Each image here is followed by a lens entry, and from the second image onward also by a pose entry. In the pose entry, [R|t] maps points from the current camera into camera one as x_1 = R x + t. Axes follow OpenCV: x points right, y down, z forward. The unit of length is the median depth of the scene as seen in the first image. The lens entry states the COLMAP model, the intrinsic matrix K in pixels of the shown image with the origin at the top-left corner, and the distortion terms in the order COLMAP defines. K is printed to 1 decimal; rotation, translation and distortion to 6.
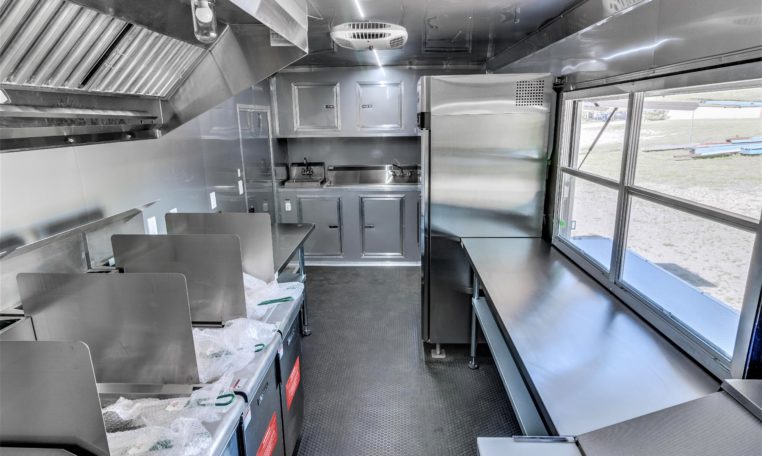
lens RADIAL K [[423.8, 0, 382.6], [0, 423.8, 219.5], [0, 0, 1]] dist [0.002435, -0.000271]
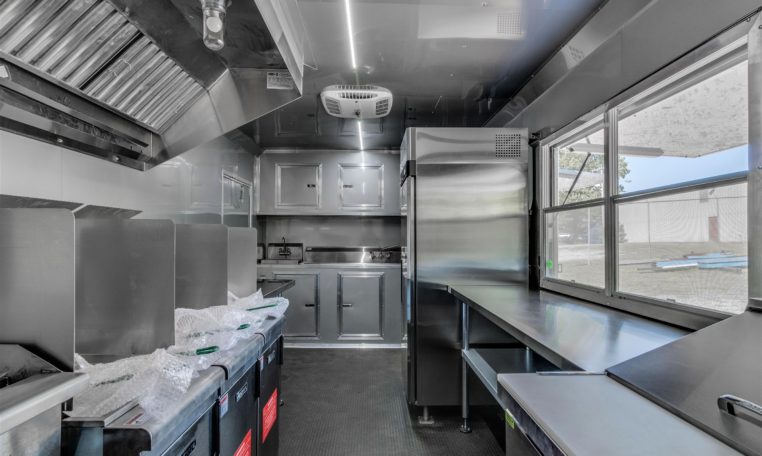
lens RADIAL K [[427.9, 0, 379.4], [0, 427.9, 235.1], [0, 0, 1]] dist [0.002335, 0.000598]
pose [[0.998108, 0.020477, 0.057974, -0.028634], [-0.005735, 0.969807, -0.243808, 0.156730], [-0.061217, 0.243014, 0.968089, 0.026997]]
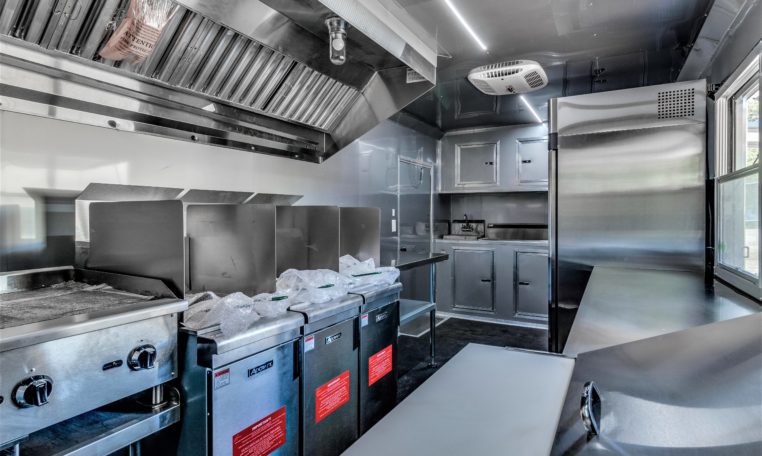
lens RADIAL K [[425.1, 0, 379.4], [0, 425.1, 215.0], [0, 0, 1]] dist [-0.024419, 0.000011]
pose [[0.894382, 0.014612, -0.447065, 0.157898], [-0.117399, 0.972096, -0.203092, 0.155862], [0.431623, 0.234127, 0.871141, 0.008735]]
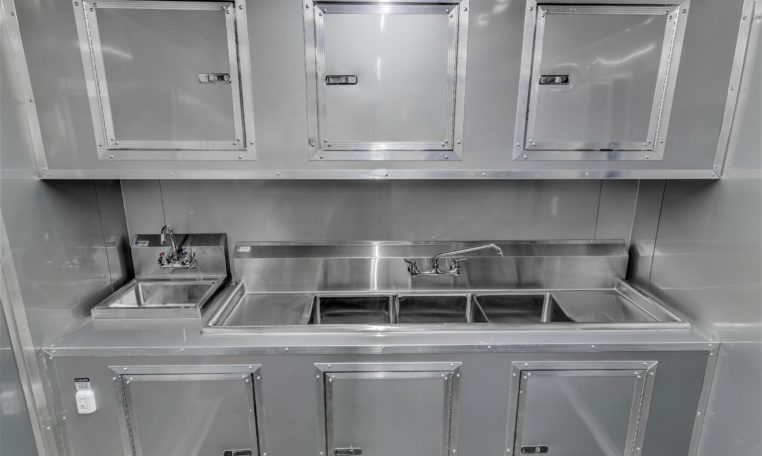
lens RADIAL K [[427.9, 0, 379.4], [0, 427.9, 235.1], [0, 0, 1]] dist [0.002335, 0.000598]
pose [[0.997201, -0.003693, 0.074671, -0.050302], [0.001960, 0.999727, 0.023274, -0.252274], [-0.074736, -0.023063, 0.996937, 1.071910]]
